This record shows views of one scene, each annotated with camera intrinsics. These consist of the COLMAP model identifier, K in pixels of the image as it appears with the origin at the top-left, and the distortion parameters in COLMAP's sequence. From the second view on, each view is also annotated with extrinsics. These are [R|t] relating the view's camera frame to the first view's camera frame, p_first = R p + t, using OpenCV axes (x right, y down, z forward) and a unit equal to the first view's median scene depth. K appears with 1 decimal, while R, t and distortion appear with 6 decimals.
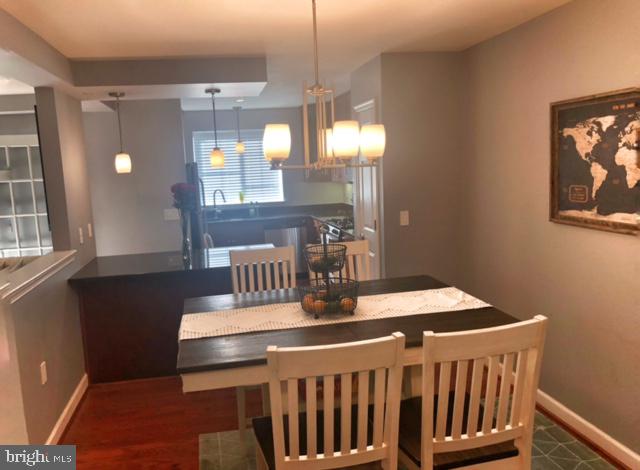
lens RADIAL K [[517.1, 0, 292.3], [0, 517.1, 237.2], [0, 0, 1]] dist [0.010990, -0.000422]
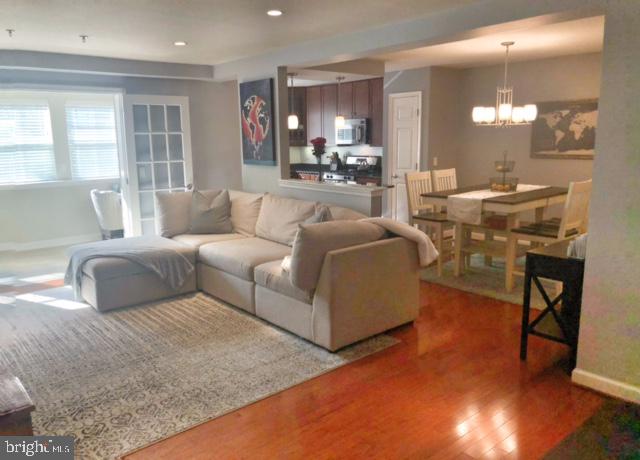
lens RADIAL K [[506.9, 0, 320.0], [0, 506.9, 230.0], [0, 0, 1]] dist [0.095533, -0.202774]
pose [[0.855951, -0.056966, 0.513908, -1.548695], [0.047644, 0.998373, 0.031315, 0.184907], [-0.514856, -0.002320, 0.857273, -0.434943]]
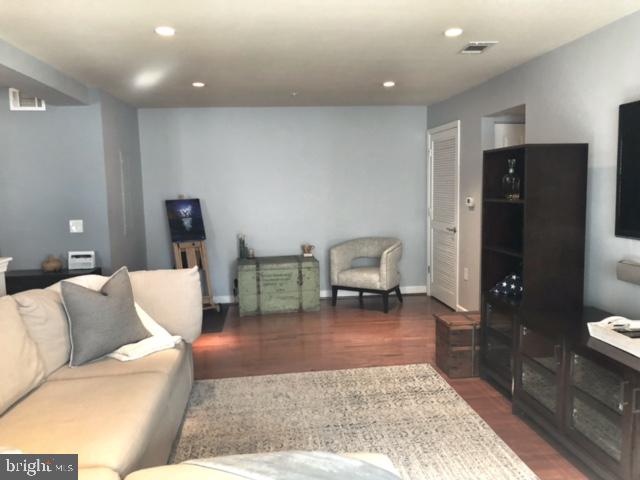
lens RADIAL K [[527.8, 0, 320.0], [0, 527.8, 240.0], [0, 0, 1]] dist [0.002462, 0.001853]
pose [[-0.996545, 0.062107, 0.055143, -1.307445], [0.073882, 0.966201, 0.246976, -0.142969], [-0.037941, 0.250197, -0.967451, 1.890737]]
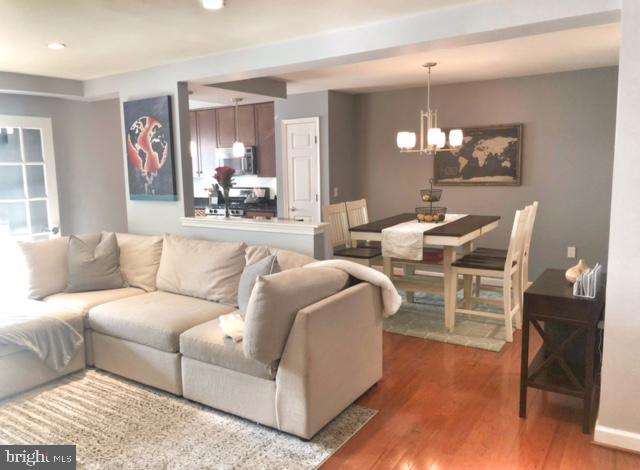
lens RADIAL K [[517.1, 0, 292.3], [0, 517.1, 237.2], [0, 0, 1]] dist [0.010990, -0.000422]
pose [[0.697831, -0.067349, 0.713089, -1.590549], [0.096244, 0.995358, -0.000177, 0.138941], [-0.709767, 0.068753, 0.701074, -0.055704]]
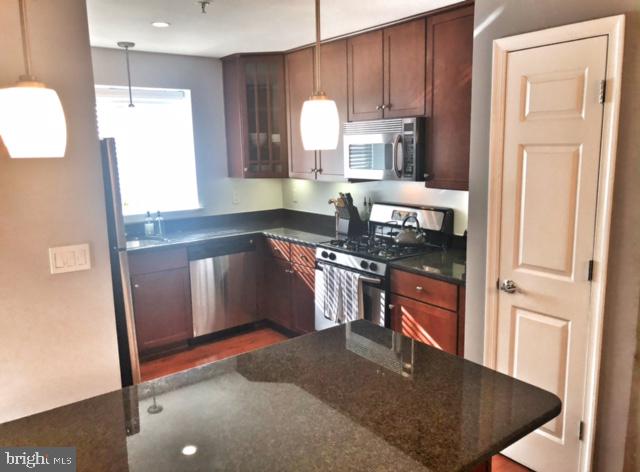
lens RADIAL K [[514.5, 0, 320.0], [0, 514.5, 236.0], [0, 0, 1]] dist [0.065395, 0.000973]
pose [[0.890605, -0.053282, 0.451645, -0.491819], [0.046176, 0.998575, 0.026750, -0.131899], [-0.452427, -0.002968, 0.891796, 1.033349]]
